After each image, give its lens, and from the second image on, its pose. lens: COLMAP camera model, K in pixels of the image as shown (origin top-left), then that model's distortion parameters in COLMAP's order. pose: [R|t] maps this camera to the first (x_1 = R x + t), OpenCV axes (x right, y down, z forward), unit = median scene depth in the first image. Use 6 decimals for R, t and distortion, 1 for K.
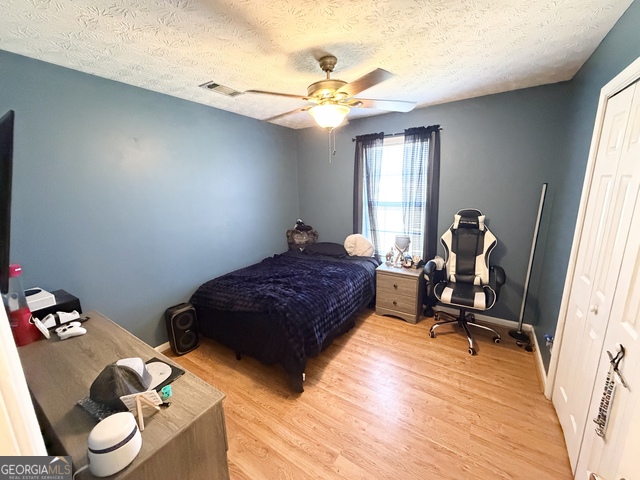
lens RADIAL K [[255.6, 0, 319.2], [0, 255.6, 239.1], [0, 0, 1]] dist [-0.000169, -0.000062]
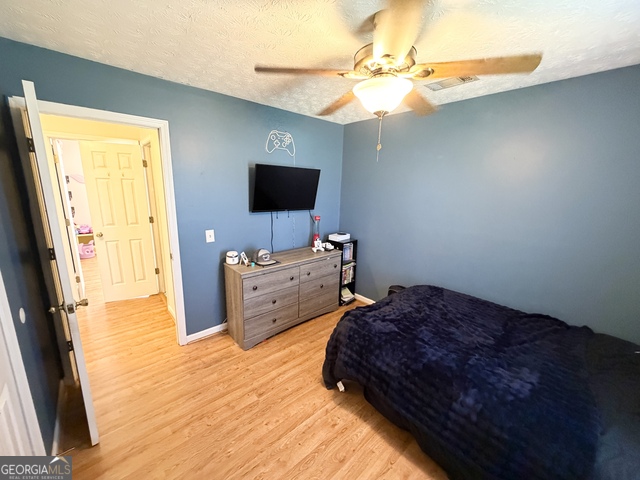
lens RADIAL K [[255.6, 0, 319.2], [0, 255.6, 239.1], [0, 0, 1]] dist [-0.000169, -0.000062]
pose [[-0.257332, 0.215830, -0.941912, 0.758070], [-0.218047, 0.936630, 0.274190, -0.235854], [0.941401, 0.275939, -0.193964, 0.967003]]
